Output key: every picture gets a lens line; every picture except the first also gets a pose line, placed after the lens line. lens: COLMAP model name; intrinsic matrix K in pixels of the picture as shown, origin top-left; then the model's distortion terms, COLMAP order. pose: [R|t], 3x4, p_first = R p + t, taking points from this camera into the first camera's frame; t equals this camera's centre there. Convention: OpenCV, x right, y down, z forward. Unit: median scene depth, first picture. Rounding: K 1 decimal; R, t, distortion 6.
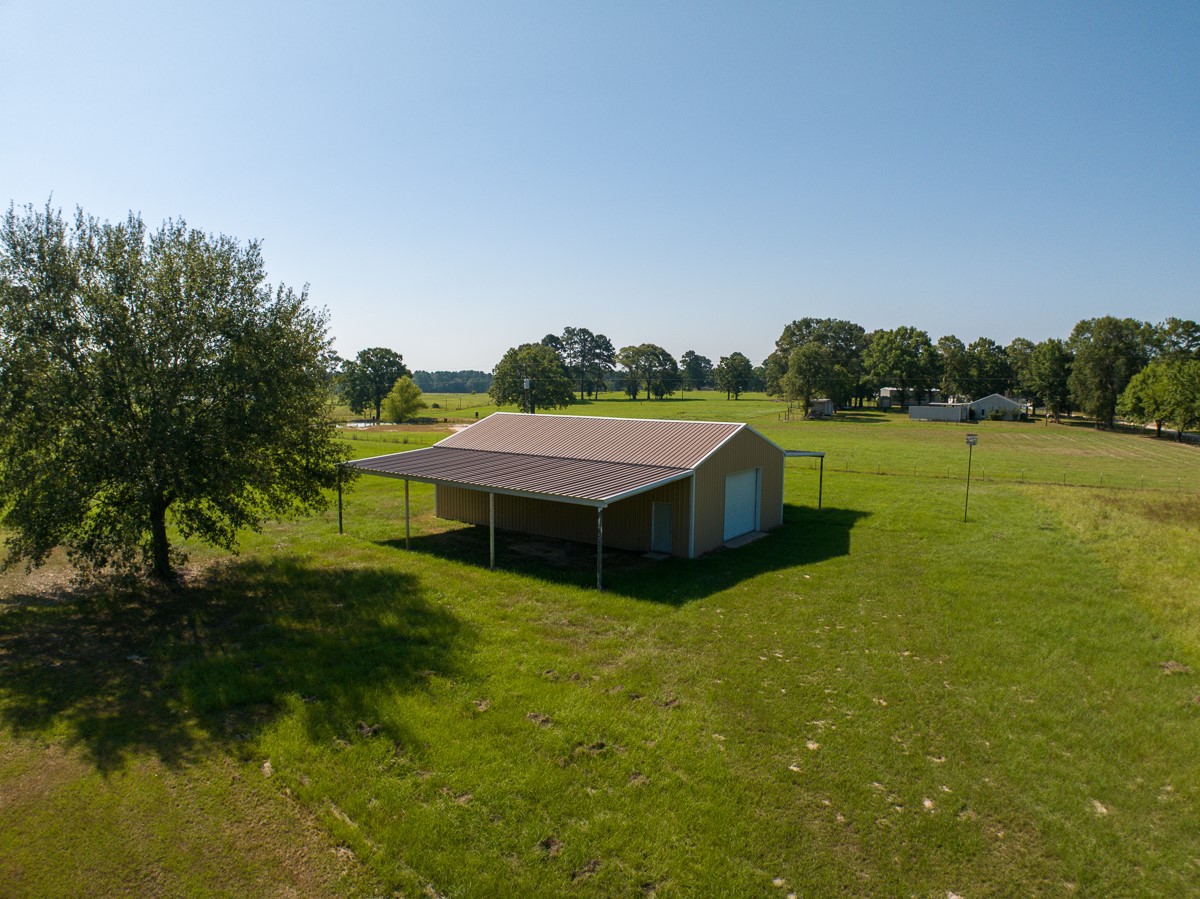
lens RADIAL K [[740.7, 0, 604.8], [0, 740.7, 446.3], [0, 0, 1]] dist [-0.209870, 0.036508]
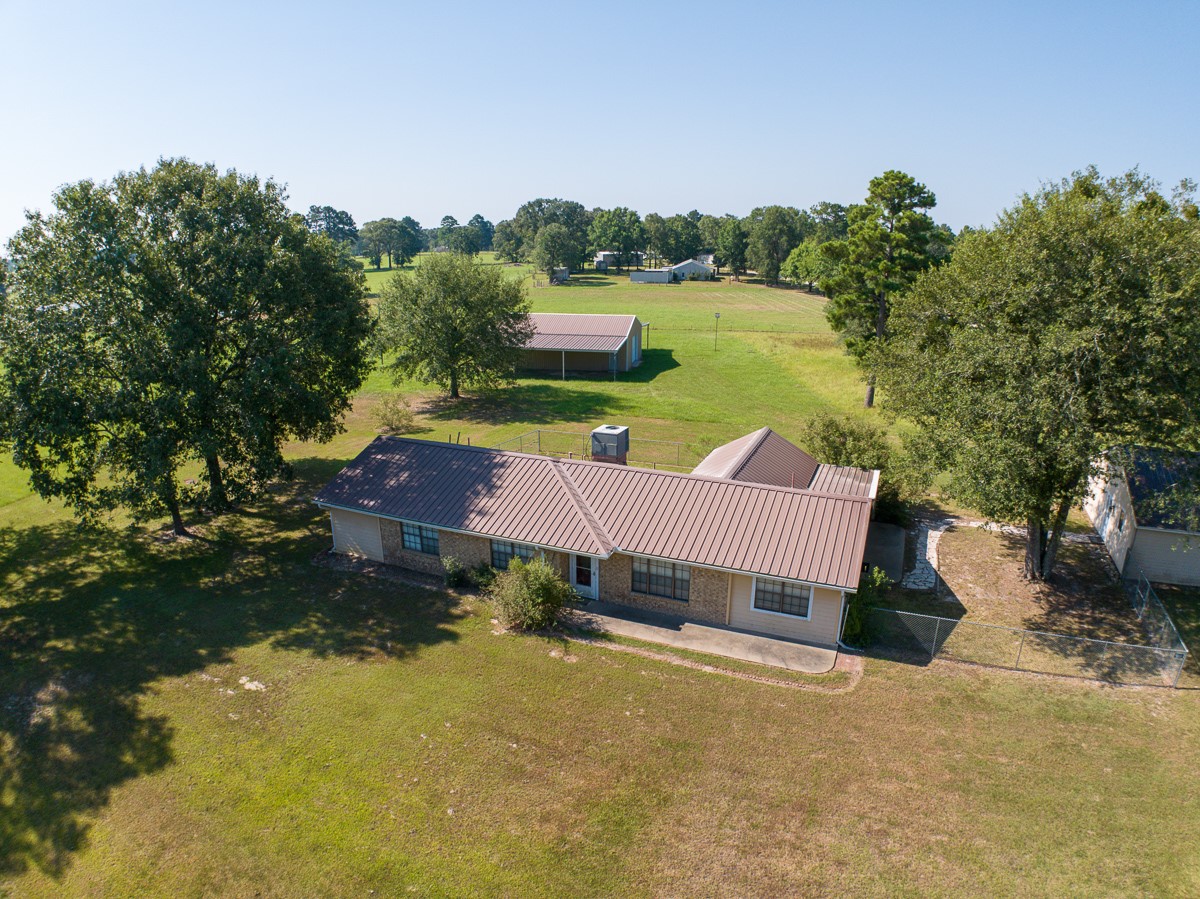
lens RADIAL K [[740.7, 0, 607.4], [0, 740.7, 439.8], [0, 0, 1]] dist [-0.209870, 0.036508]
pose [[0.907595, -0.121401, 0.401913, -0.183793], [0.041785, 0.978648, 0.201250, -0.024408], [-0.417763, -0.165859, 0.893289, -0.239026]]
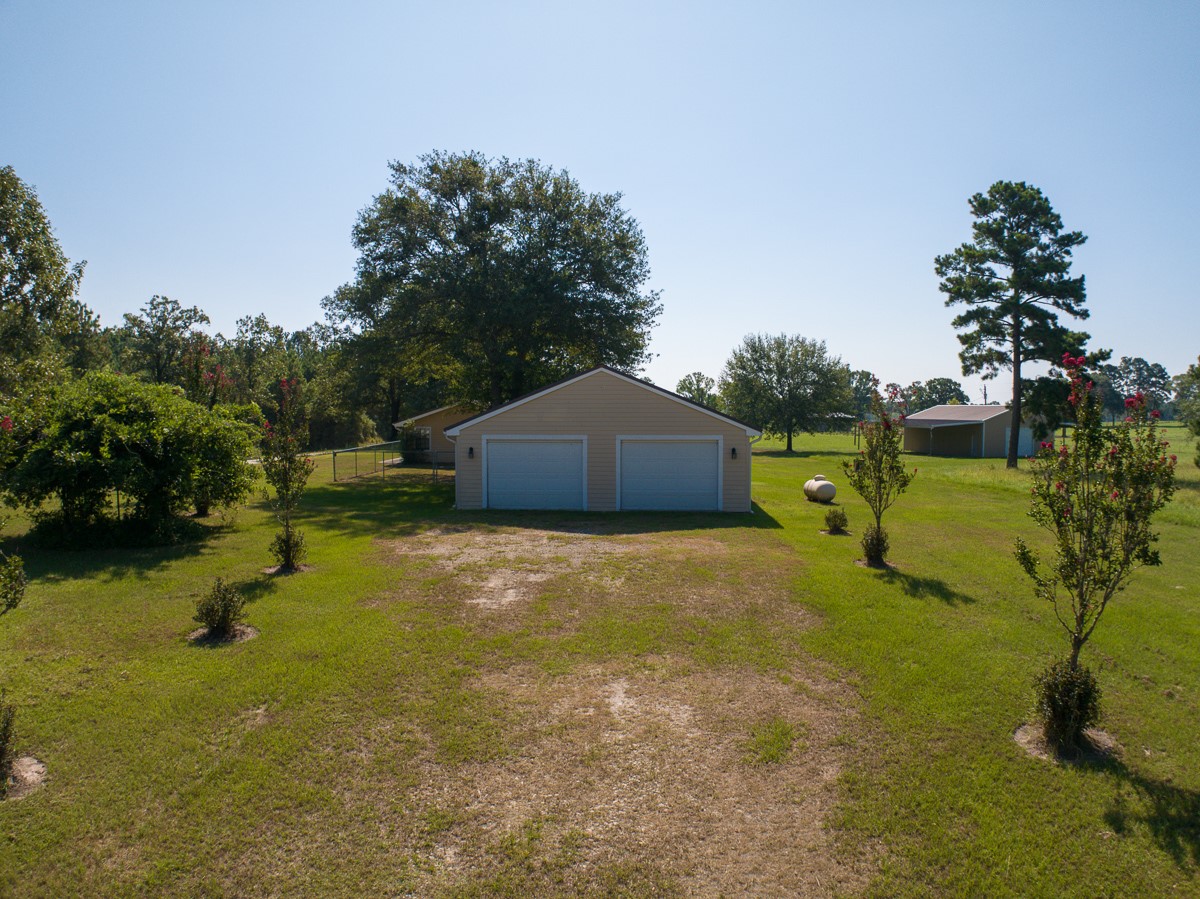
lens RADIAL K [[740.7, 0, 602.4], [0, 740.7, 443.1], [0, 0, 1]] dist [-0.209870, 0.036508]
pose [[0.694462, 0.020711, -0.719231, 0.167126], [-0.056263, 0.998088, -0.025585, 0.043304], [0.717326, 0.058234, 0.694300, -0.281258]]
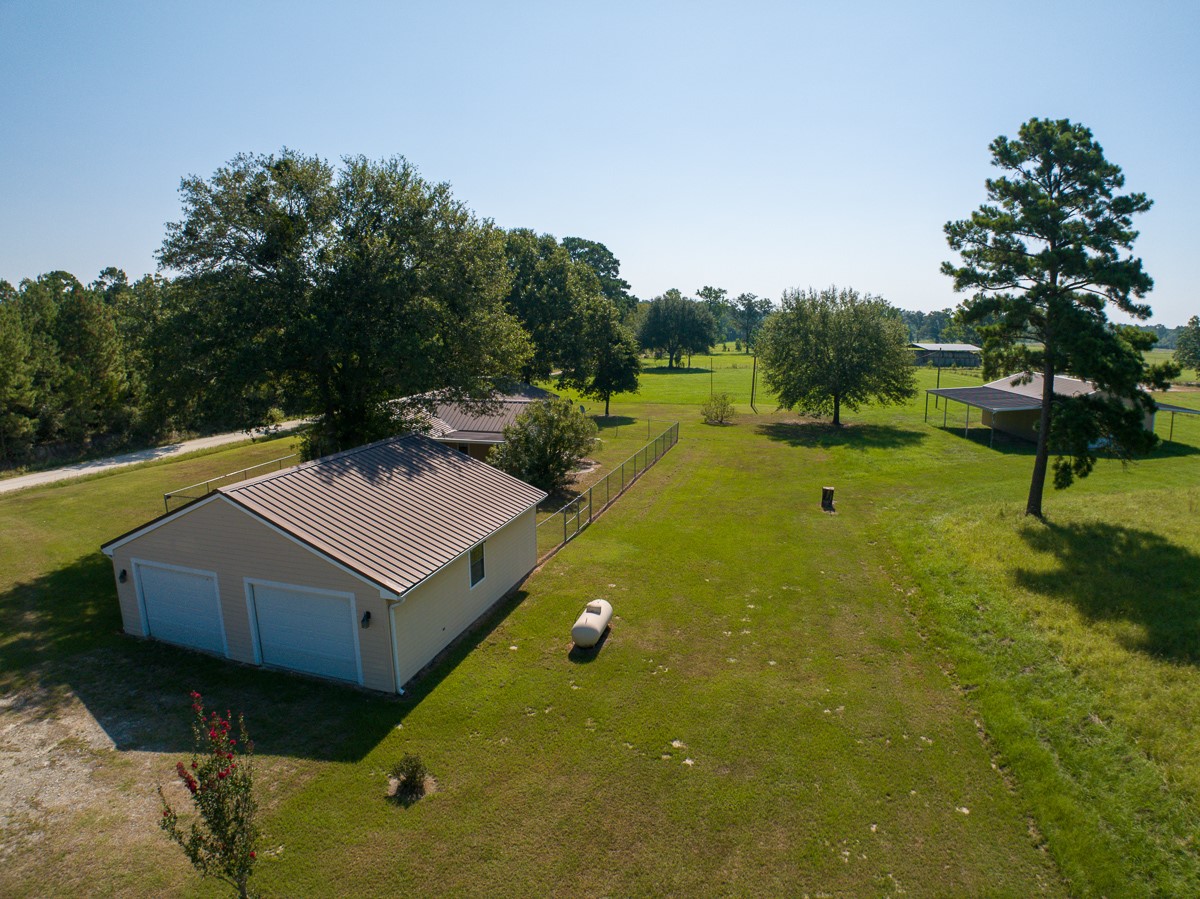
lens RADIAL K [[740.7, 0, 599.2], [0, 740.7, 438.1], [0, 0, 1]] dist [-0.209870, 0.036508]
pose [[0.528810, 0.122568, -0.839843, 0.182604], [-0.062967, 0.992456, 0.105194, 0.001542], [0.846401, -0.002745, 0.532539, -0.189794]]
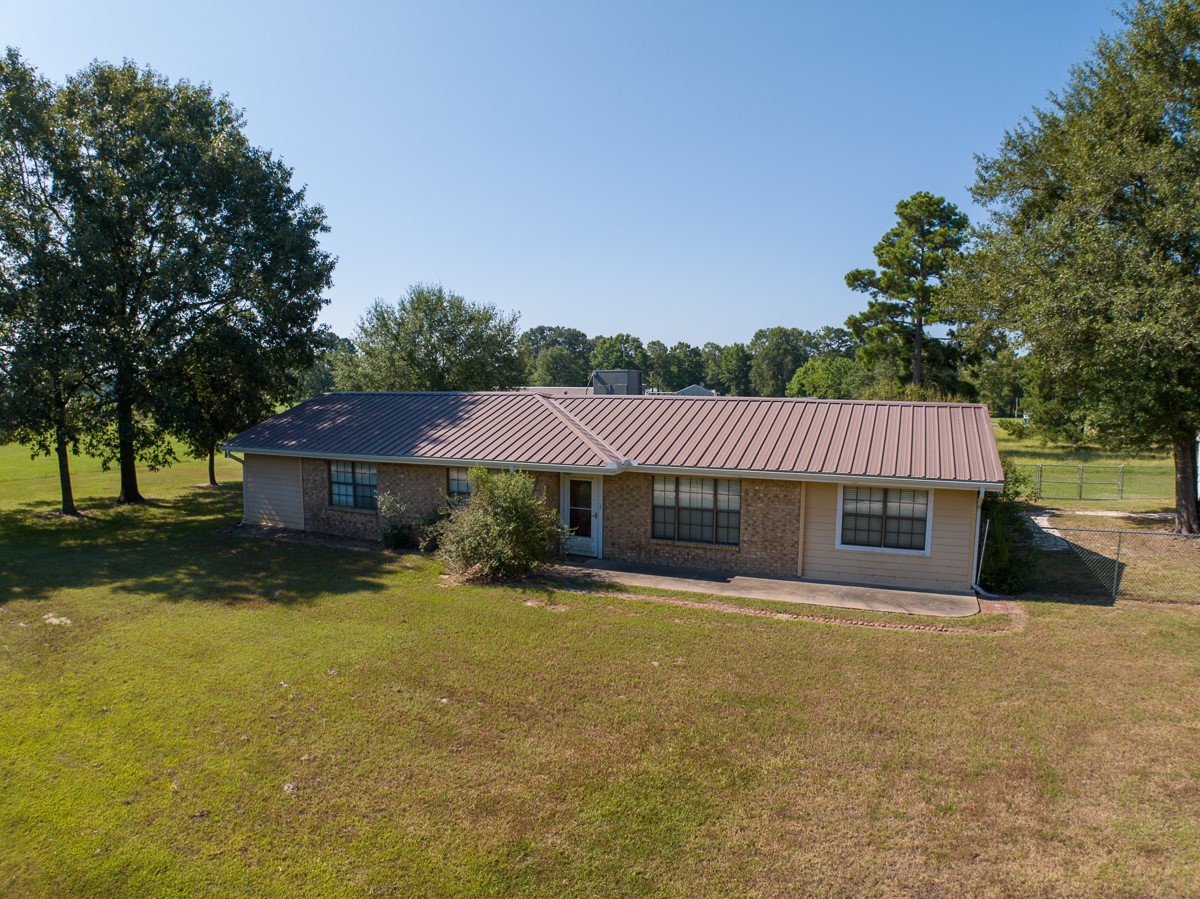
lens RADIAL K [[740.7, 0, 605.2], [0, 740.7, 445.2], [0, 0, 1]] dist [-0.209870, 0.036508]
pose [[0.909695, -0.035998, 0.413713, -0.169179], [0.037409, 0.999289, 0.004694, 0.025035], [-0.413588, 0.011207, 0.910395, -0.199793]]
